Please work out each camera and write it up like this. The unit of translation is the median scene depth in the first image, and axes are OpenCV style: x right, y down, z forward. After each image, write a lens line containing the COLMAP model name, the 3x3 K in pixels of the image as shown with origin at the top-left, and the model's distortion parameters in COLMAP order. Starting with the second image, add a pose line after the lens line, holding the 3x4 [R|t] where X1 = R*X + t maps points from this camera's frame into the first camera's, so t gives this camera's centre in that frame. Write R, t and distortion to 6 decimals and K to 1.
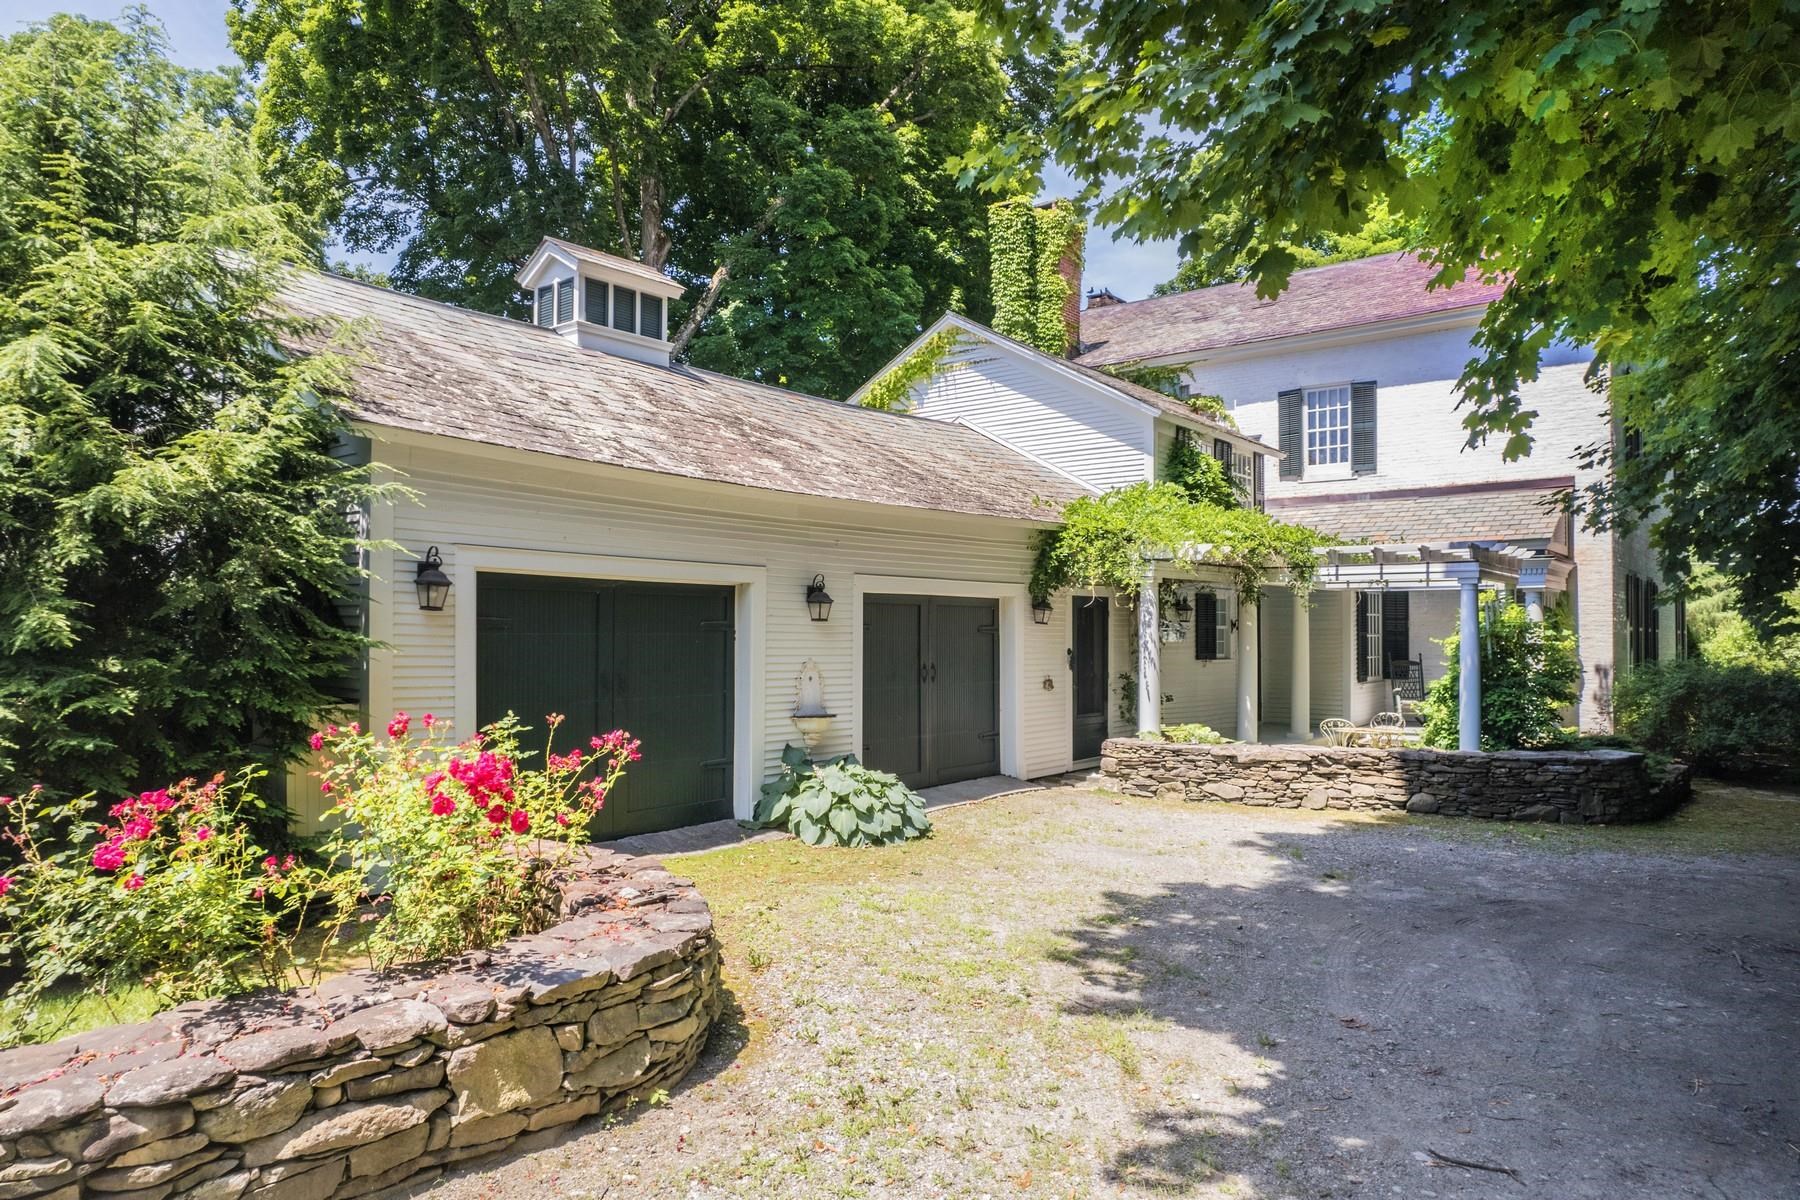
lens RADIAL K [[1274.4, 0, 900.0], [0, 1274.4, 600.0], [0, 0, 1]] dist [-0.095879, 0.102941]
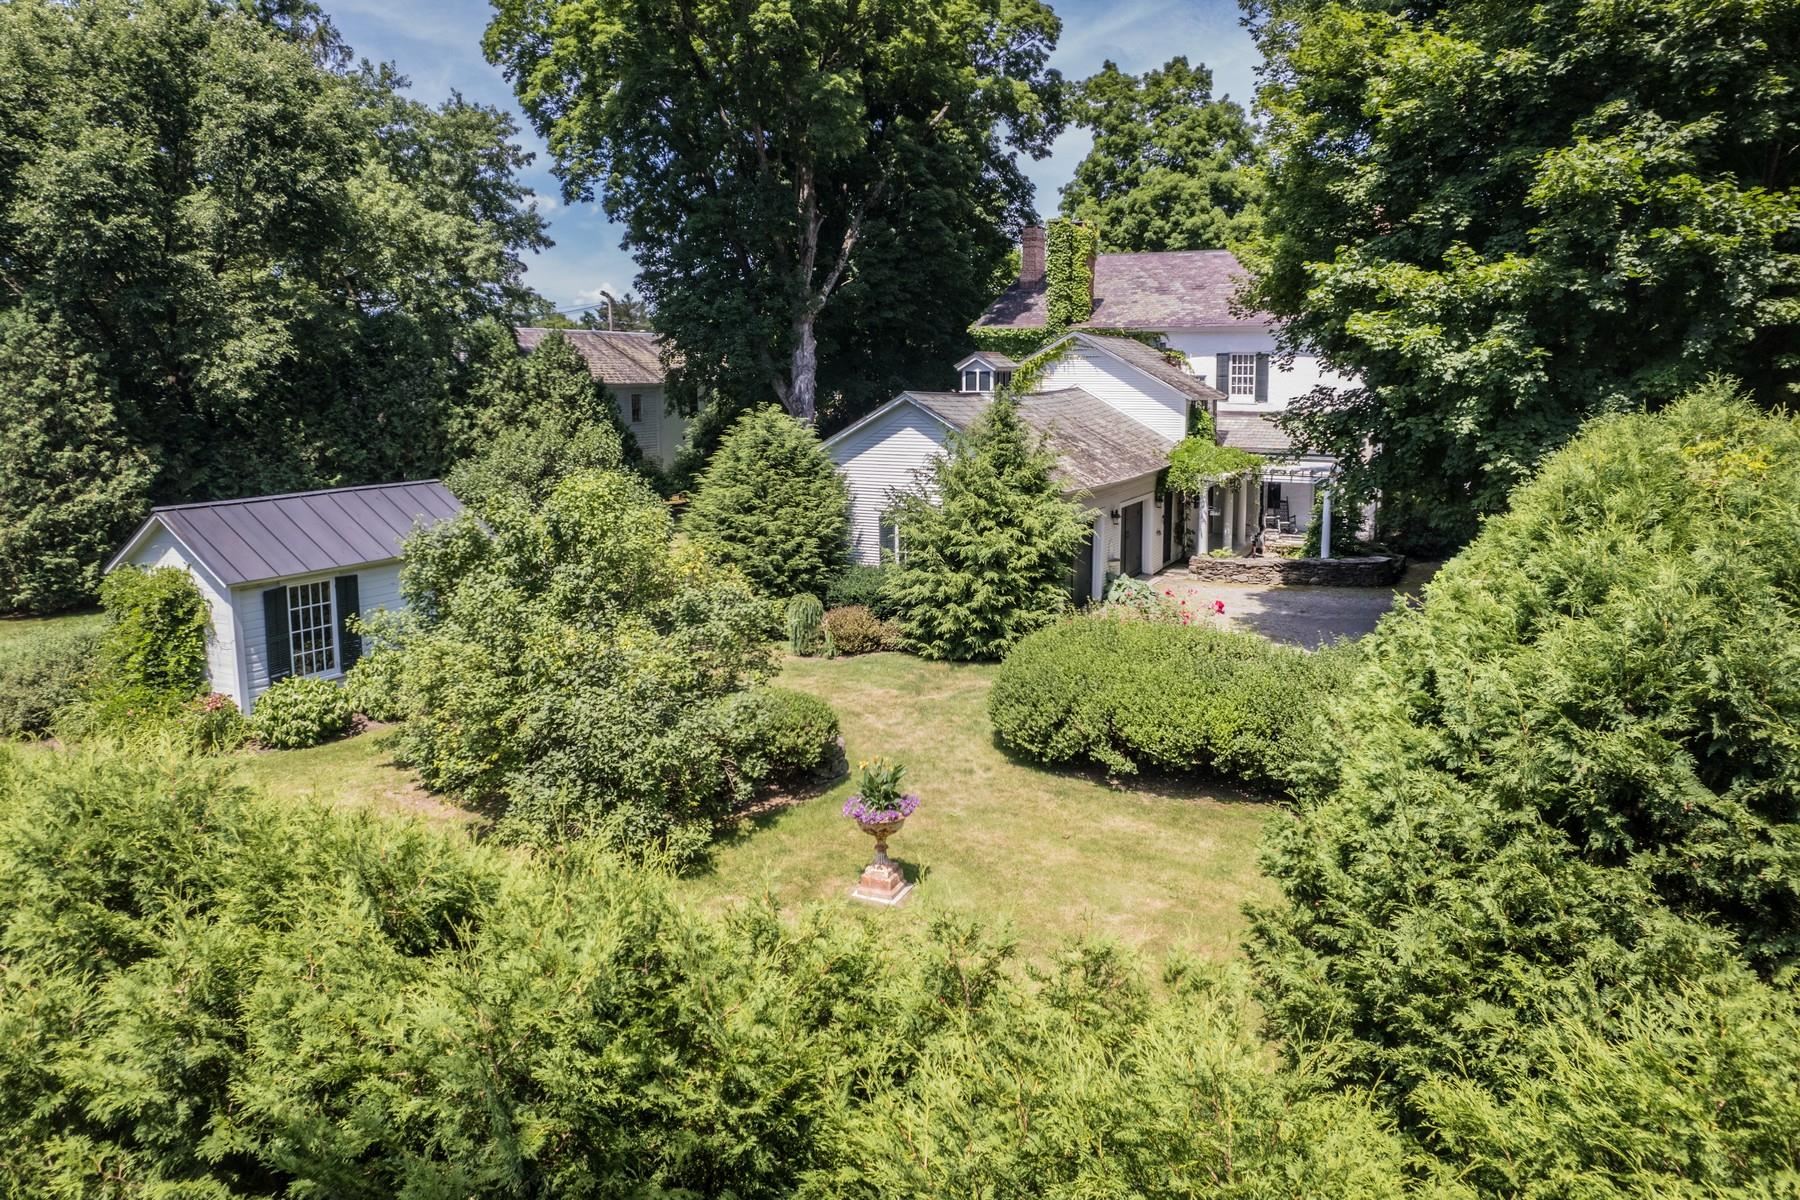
lens RADIAL K [[1246.7, 0, 896.8], [0, 1246.7, 578.2], [0, 0, 1]] dist [-0.083841, 0.104087]
pose [[0.982161, -0.039417, 0.183864, -0.765841], [0.002019, 0.979937, 0.199297, -0.301387], [-0.188031, -0.195370, 0.962536, -1.104123]]
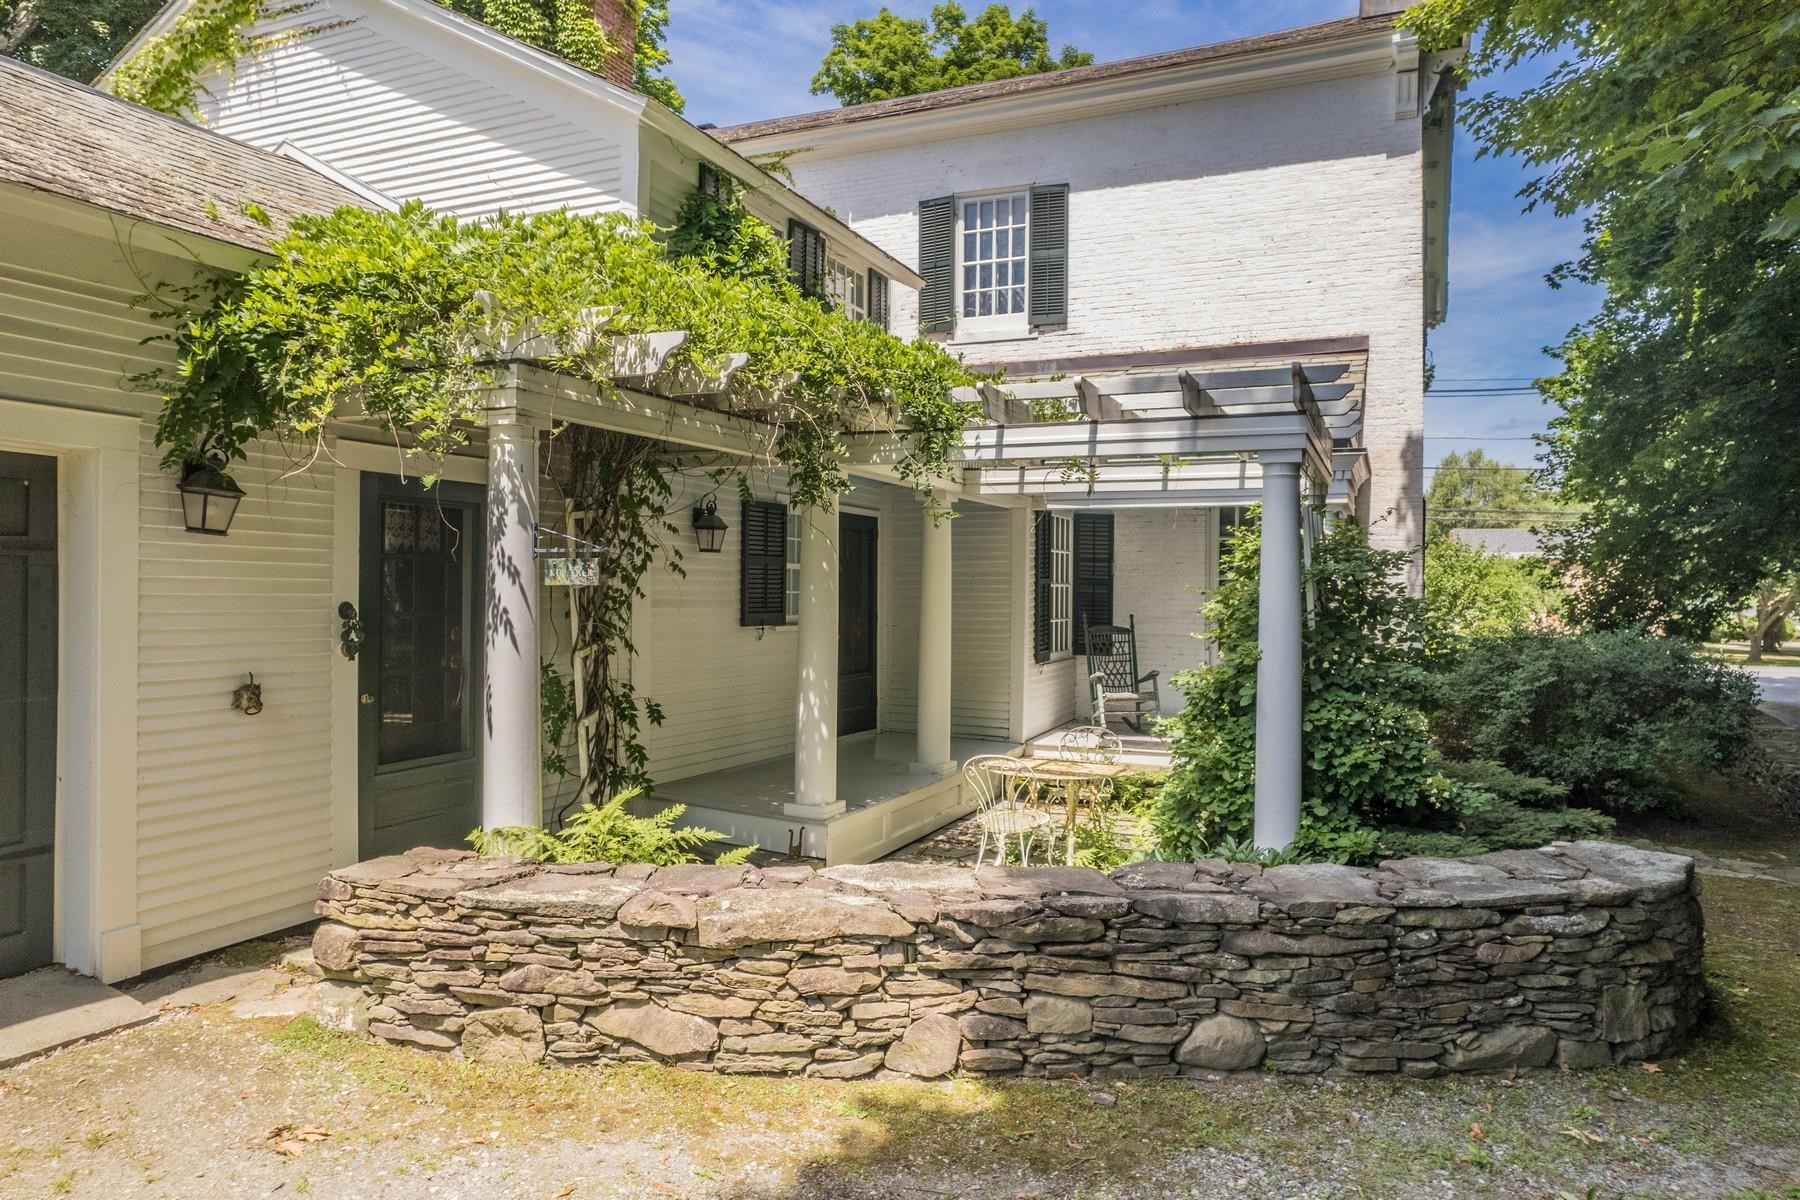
lens RADIAL K [[1246.7, 0, 896.8], [0, 1246.7, 578.2], [0, 0, 1]] dist [-0.083841, 0.104087]
pose [[0.970438, 0.007684, 0.241227, 0.204406], [-0.011373, 0.999839, 0.013907, 0.023068], [-0.241081, -0.016239, 0.970369, 0.578281]]
